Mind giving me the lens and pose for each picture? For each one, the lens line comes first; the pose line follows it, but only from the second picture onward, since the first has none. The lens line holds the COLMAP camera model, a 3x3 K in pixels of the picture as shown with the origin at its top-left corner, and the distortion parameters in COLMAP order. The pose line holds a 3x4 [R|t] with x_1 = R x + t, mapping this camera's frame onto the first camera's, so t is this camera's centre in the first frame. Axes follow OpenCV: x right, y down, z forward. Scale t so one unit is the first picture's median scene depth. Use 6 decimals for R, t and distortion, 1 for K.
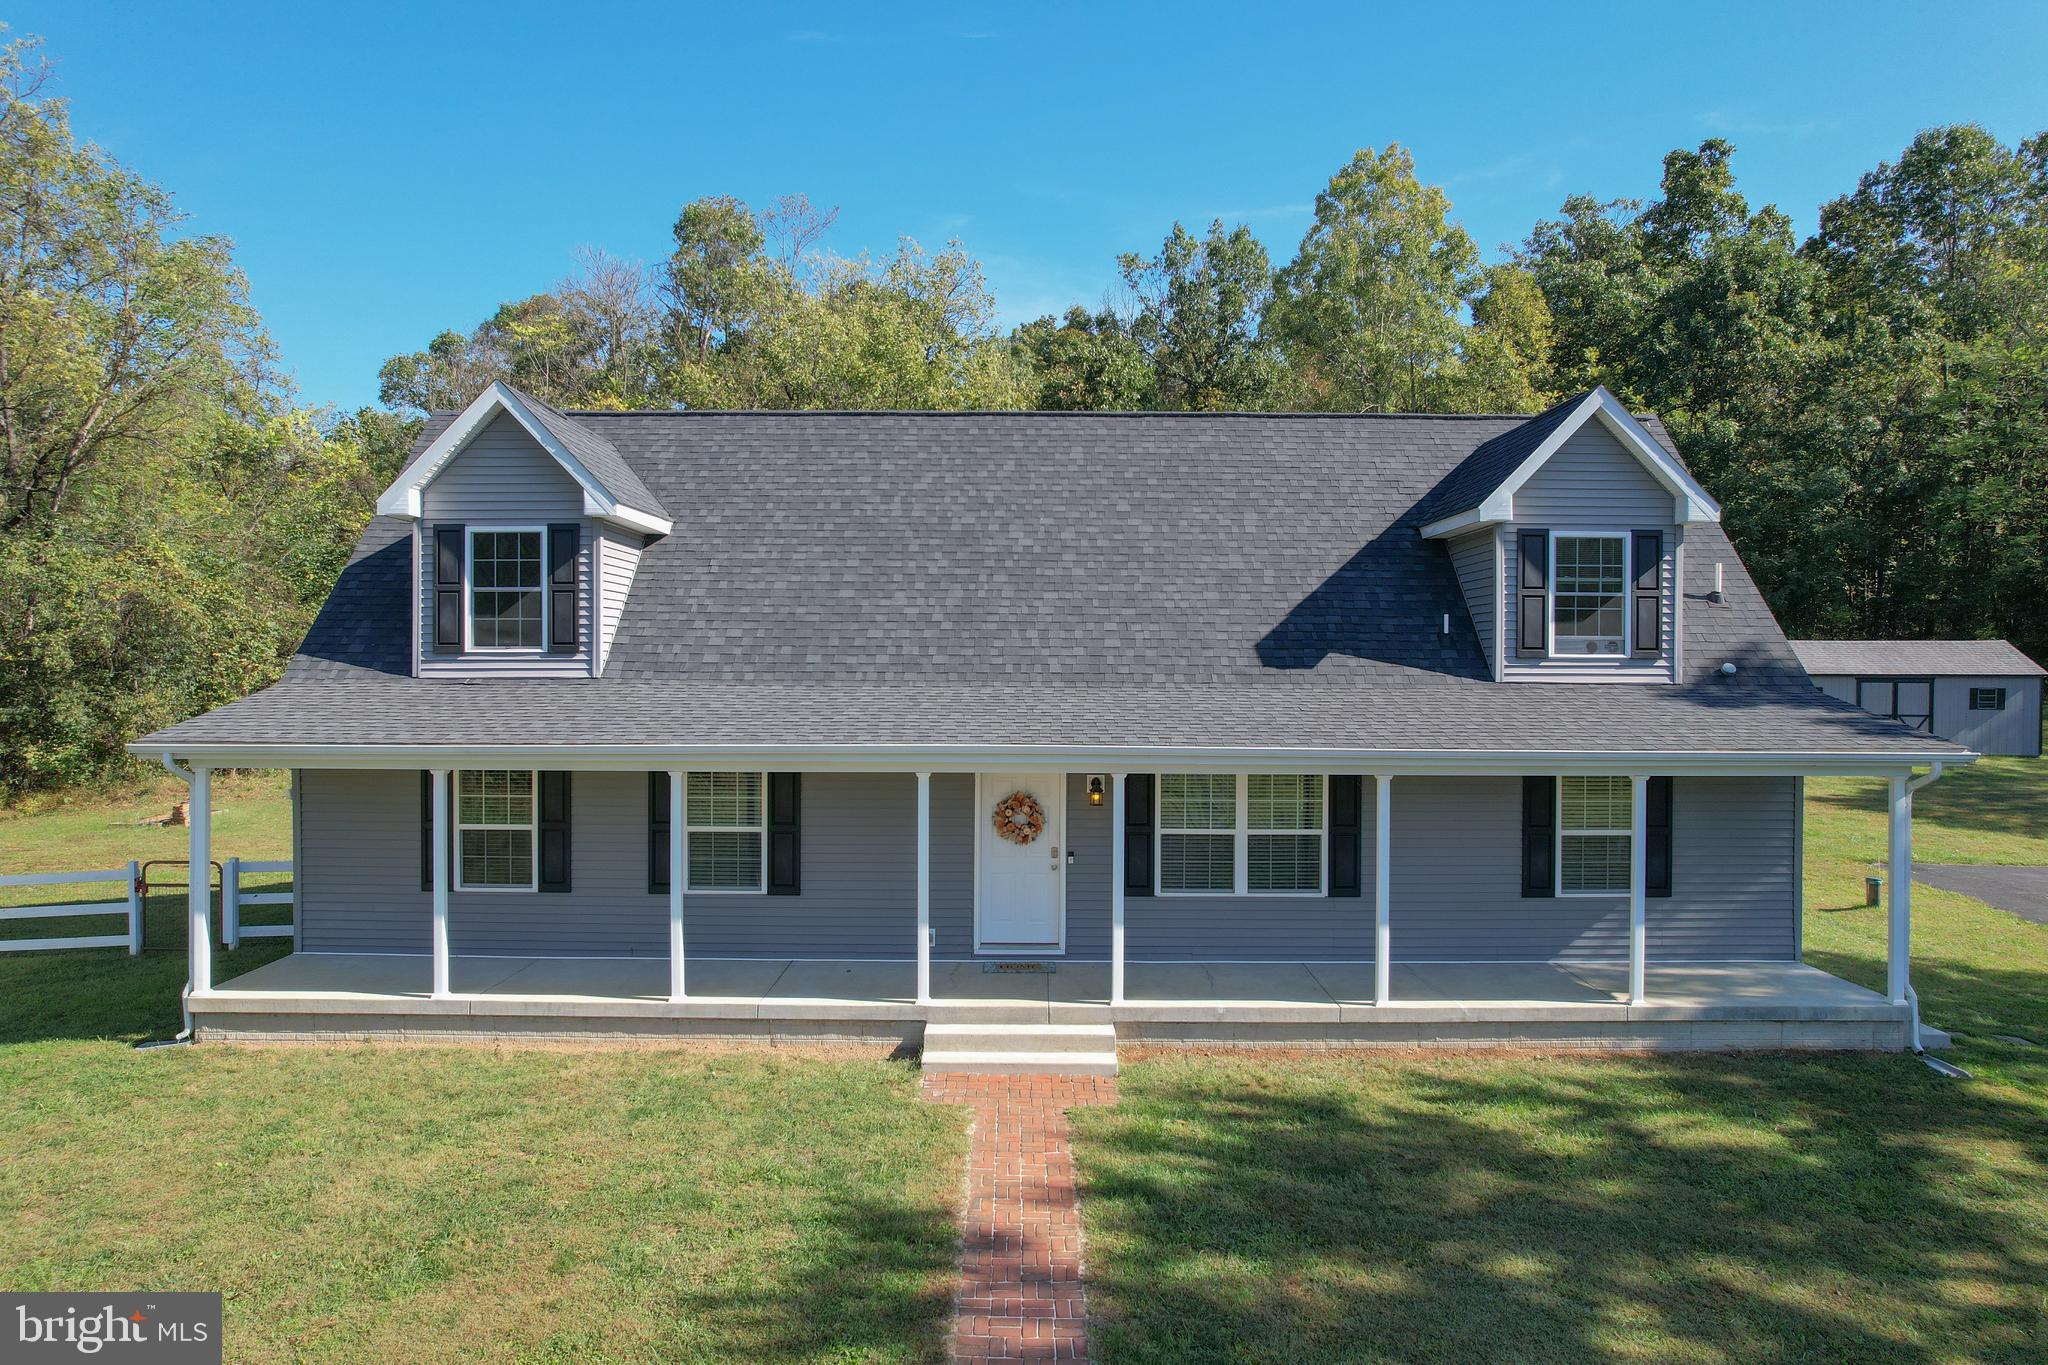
lens RADIAL K [[1302.7, 0, 1024.0], [0, 1302.7, 682.5], [0, 0, 1]] dist [-0.067114, 0.052440]
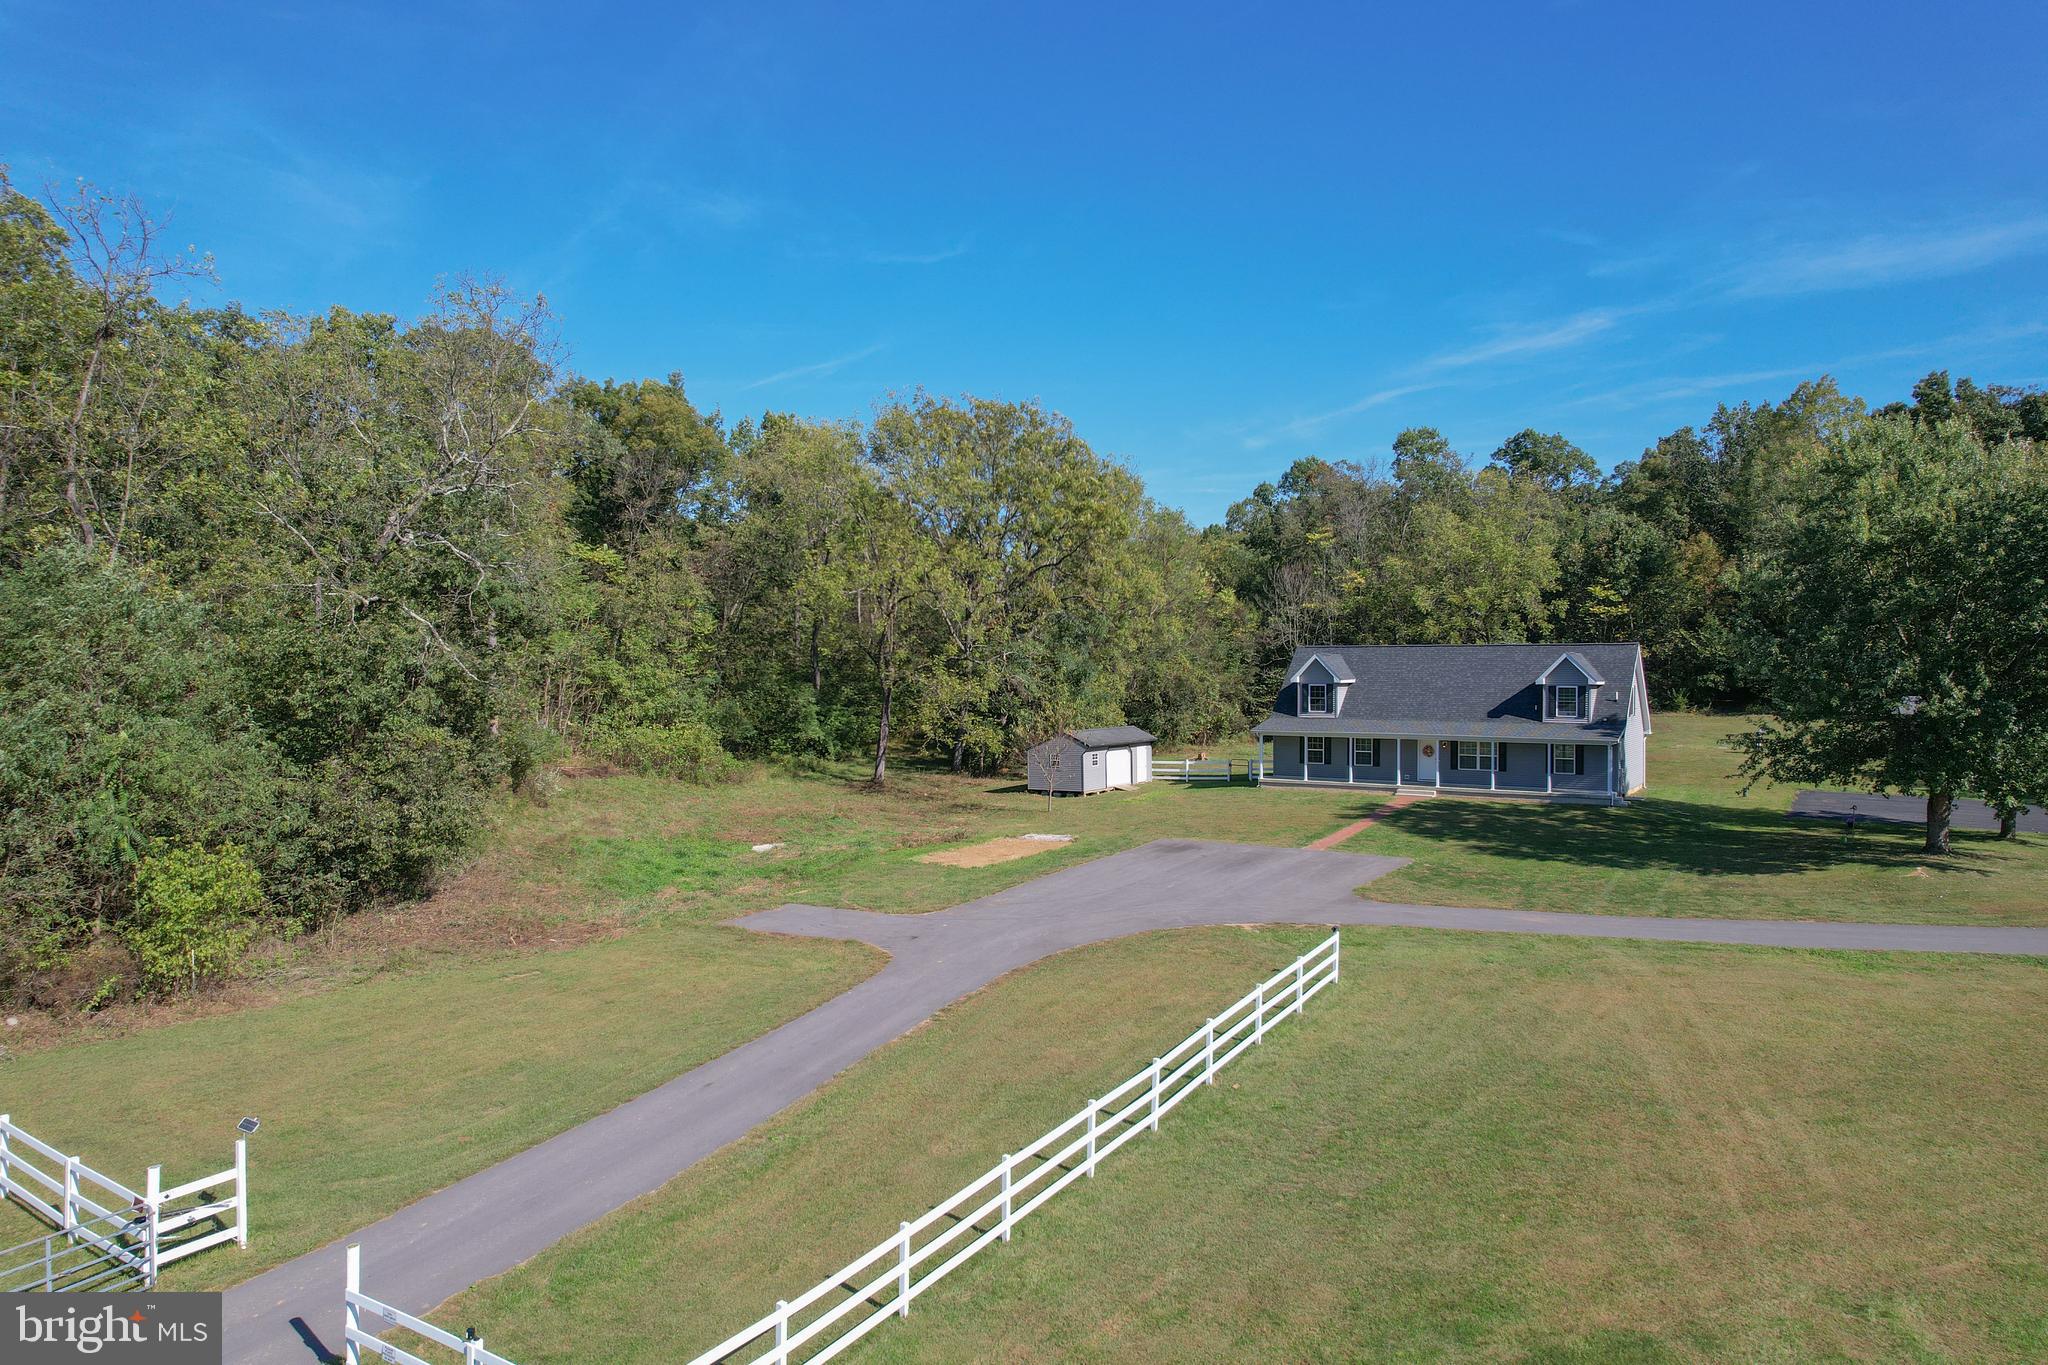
lens RADIAL K [[1302.7, 0, 1024.0], [0, 1302.7, 682.5], [0, 0, 1]] dist [-0.067114, 0.052440]
pose [[0.836731, 0.001438, -0.547612, 1.273598], [-0.004122, 0.999985, -0.003673, -0.108377], [0.547599, 0.005331, 0.836724, -3.489912]]
